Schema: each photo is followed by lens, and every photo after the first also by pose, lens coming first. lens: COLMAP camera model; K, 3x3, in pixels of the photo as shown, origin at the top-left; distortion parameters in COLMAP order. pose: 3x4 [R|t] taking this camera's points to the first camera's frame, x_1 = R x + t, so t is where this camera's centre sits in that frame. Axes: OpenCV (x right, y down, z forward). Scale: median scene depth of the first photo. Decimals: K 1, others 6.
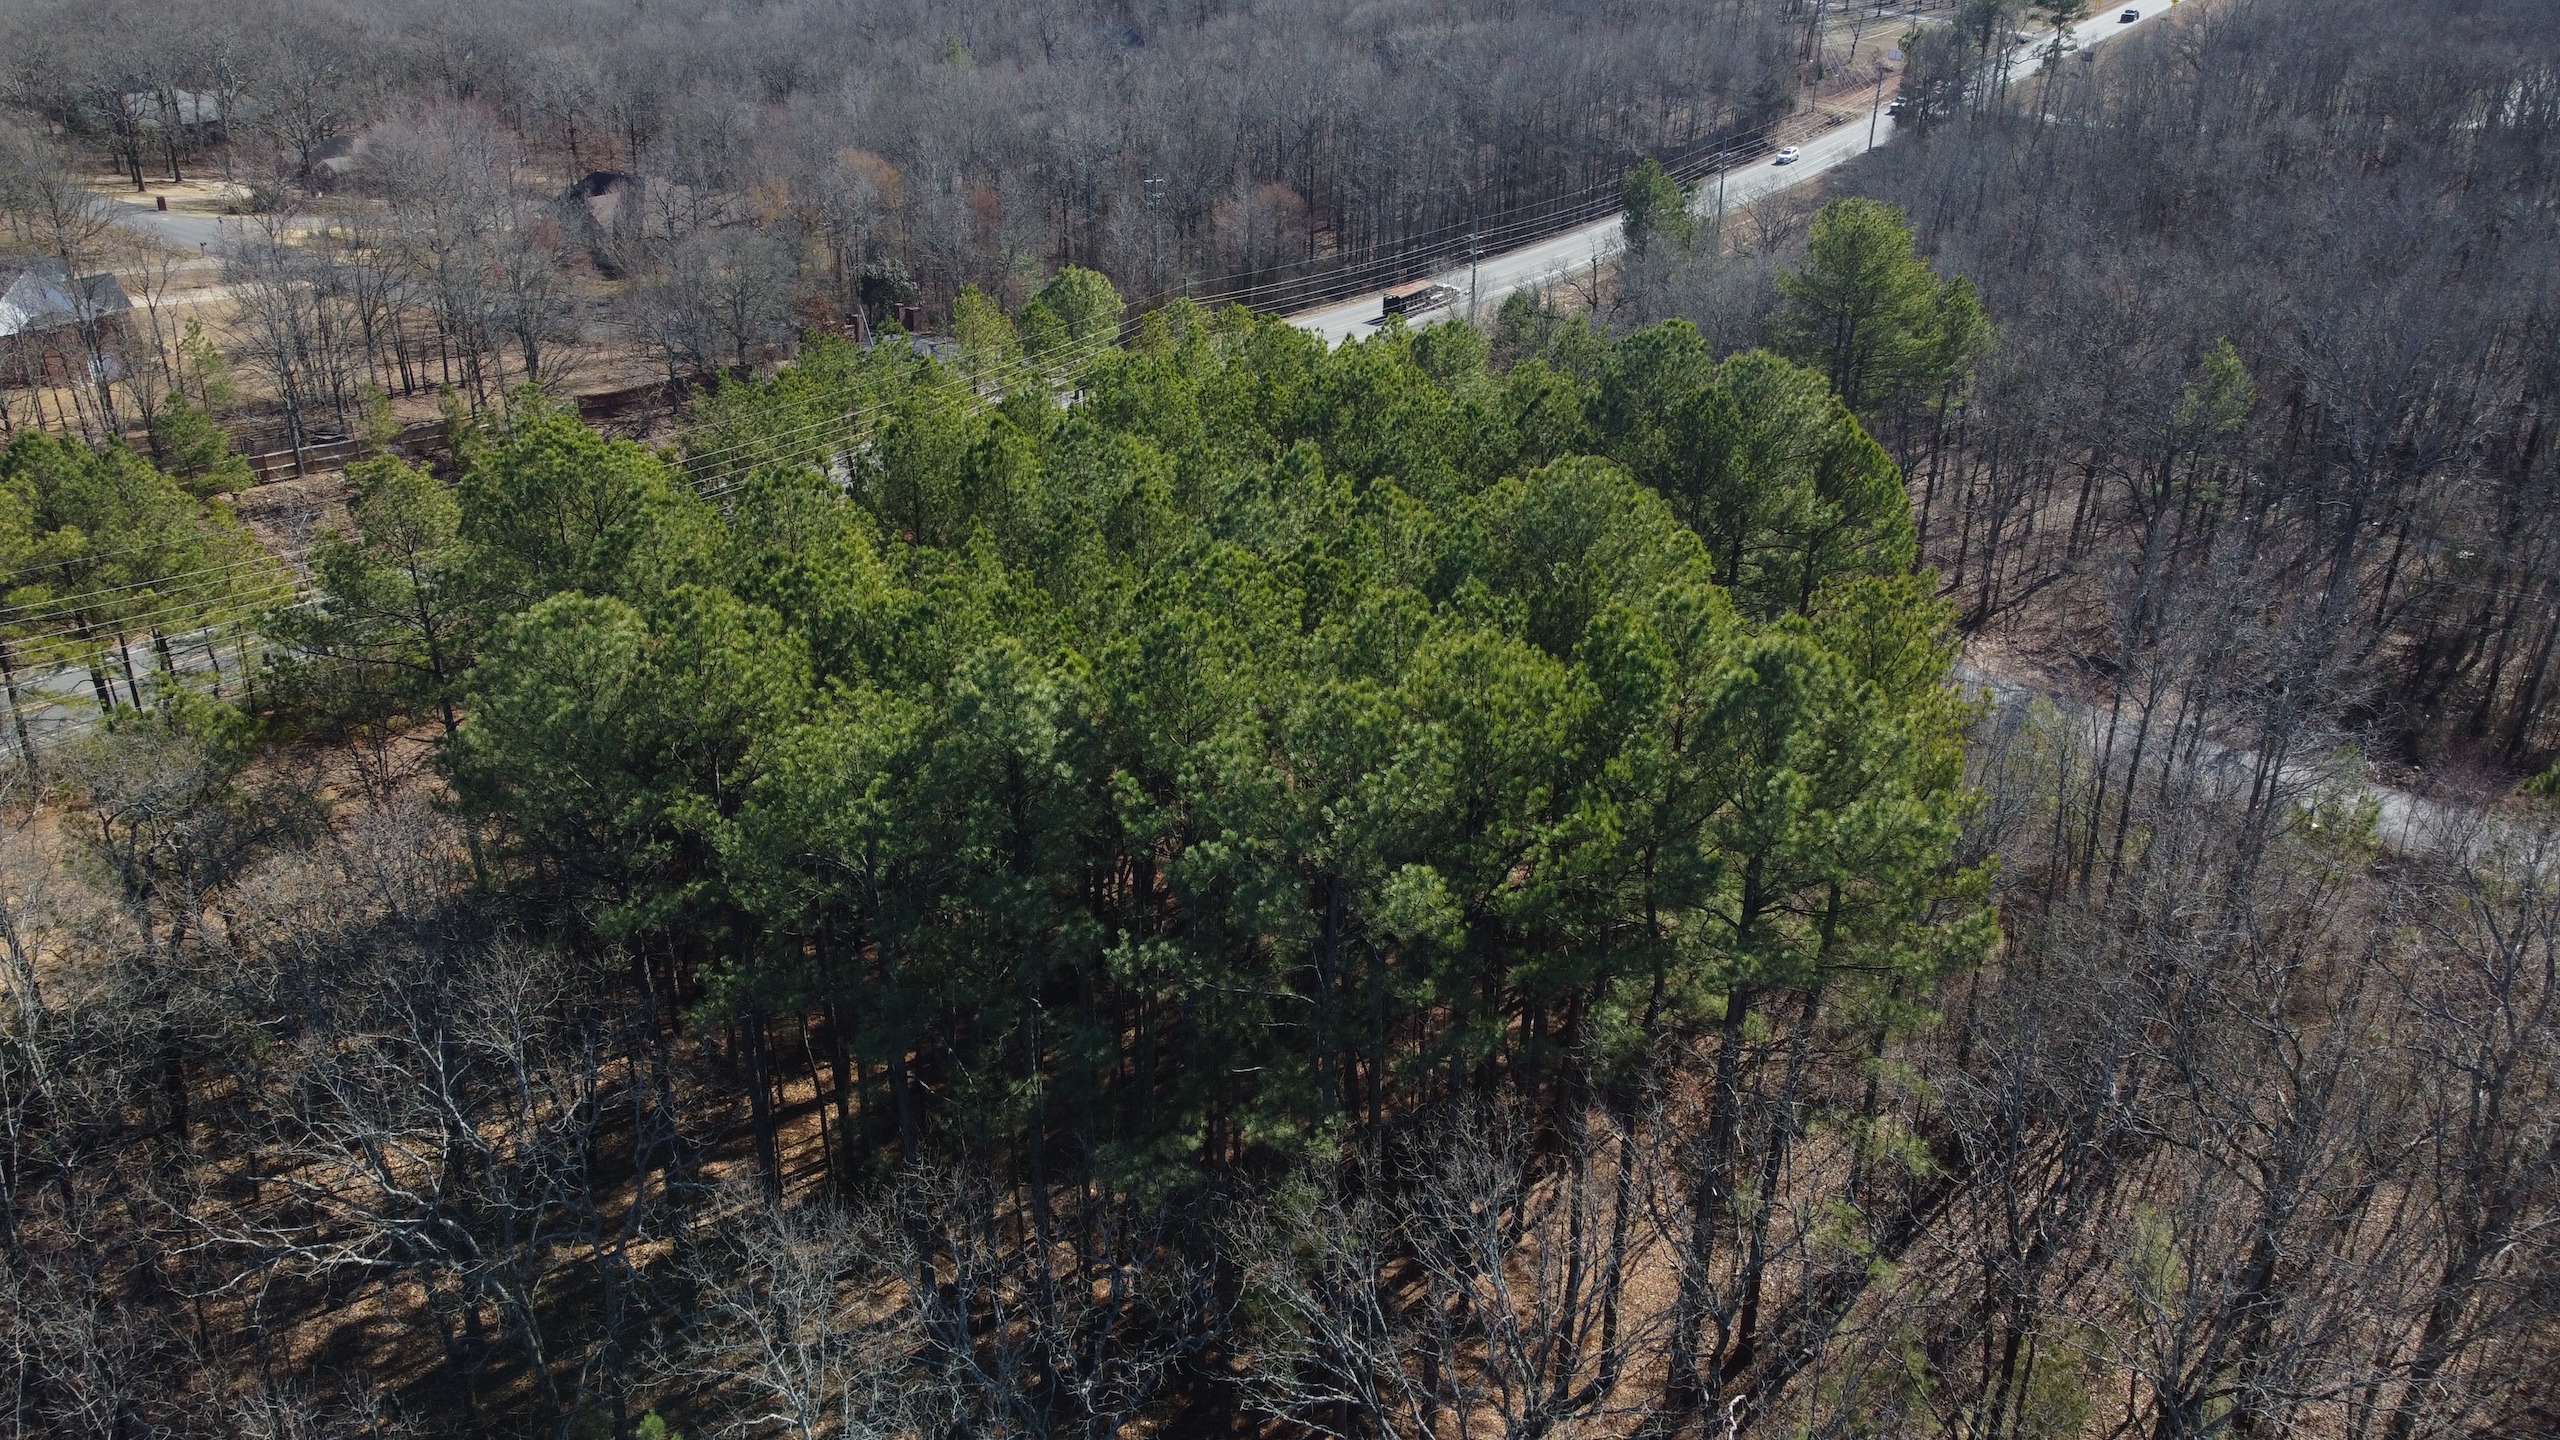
lens RADIAL K [[1840.8, 0, 1280.0], [0, 1840.8, 720.0], [0, 0, 1]] dist [0.003358, -0.042176]
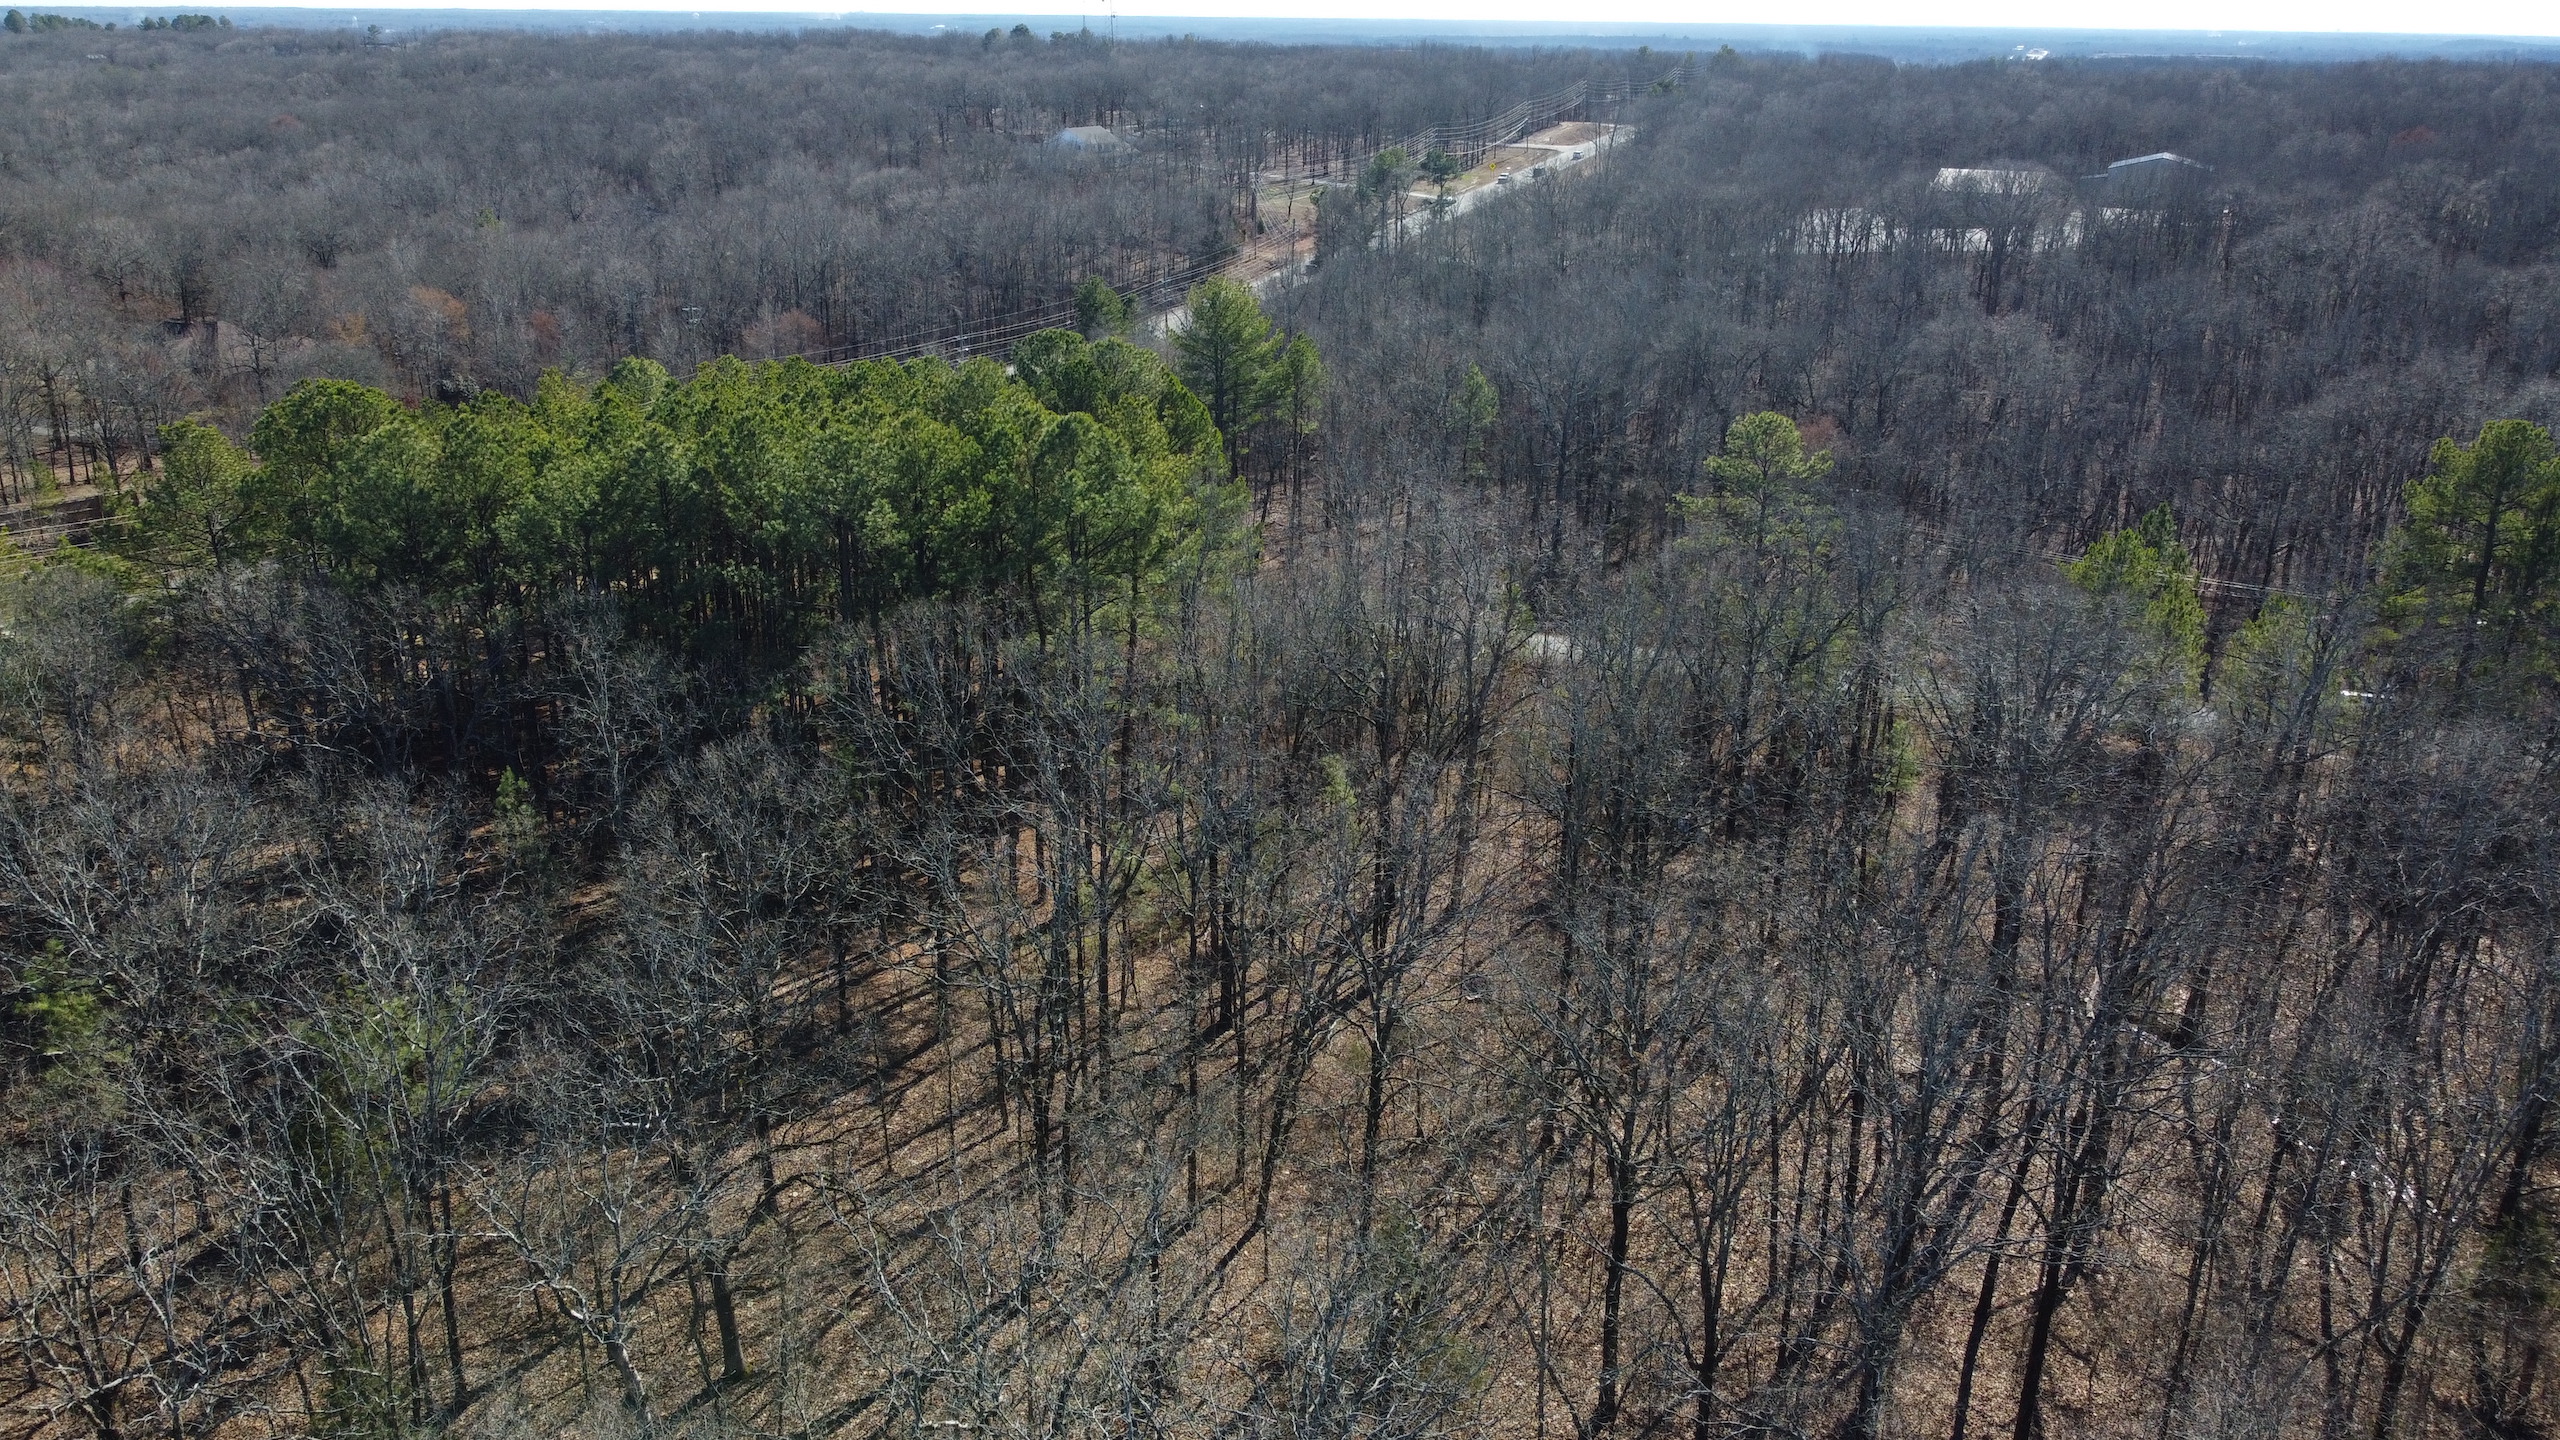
lens RADIAL K [[1840.8, 0, 1280.0], [0, 1840.8, 720.0], [0, 0, 1]] dist [0.003358, -0.042176]
pose [[0.968732, -0.080152, 0.234807, 0.000684], [0.102118, 0.991311, -0.082916, 0.115469], [-0.226121, 0.104301, 0.968499, -0.225880]]
